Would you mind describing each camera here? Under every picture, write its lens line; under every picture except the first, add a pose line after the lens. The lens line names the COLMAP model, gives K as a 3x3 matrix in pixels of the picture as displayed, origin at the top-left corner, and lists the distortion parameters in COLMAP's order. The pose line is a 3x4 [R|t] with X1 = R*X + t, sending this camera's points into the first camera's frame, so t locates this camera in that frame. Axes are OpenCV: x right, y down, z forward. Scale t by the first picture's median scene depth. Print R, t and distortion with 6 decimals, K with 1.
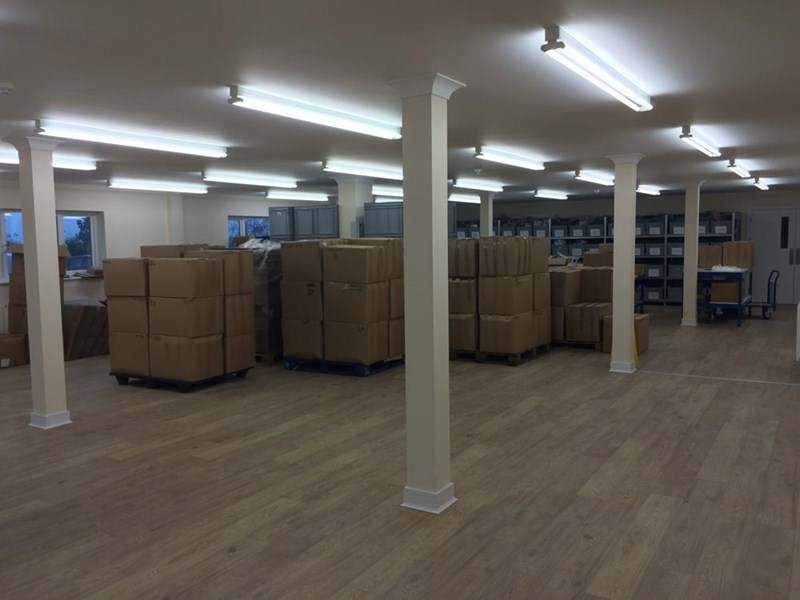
lens RADIAL K [[686.9, 0, 395.6], [0, 686.9, 301.6], [0, 0, 1]] dist [0.057304, -0.092401]
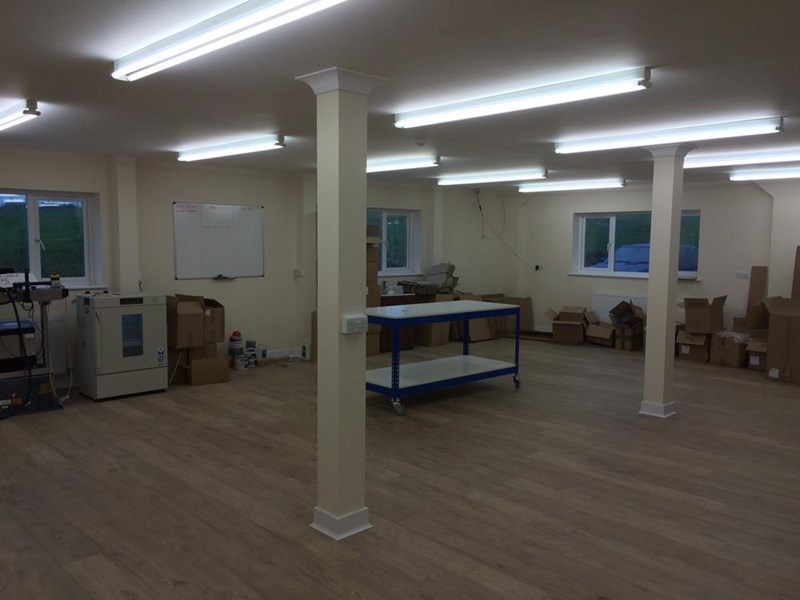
lens RADIAL K [[686.9, 0, 395.6], [0, 686.9, 301.6], [0, 0, 1]] dist [0.057304, -0.092401]
pose [[-0.259373, 0.103071, -0.960261, 0.835670], [-0.096524, 0.986544, 0.131964, -0.127892], [0.960941, 0.126916, -0.245934, 1.182537]]
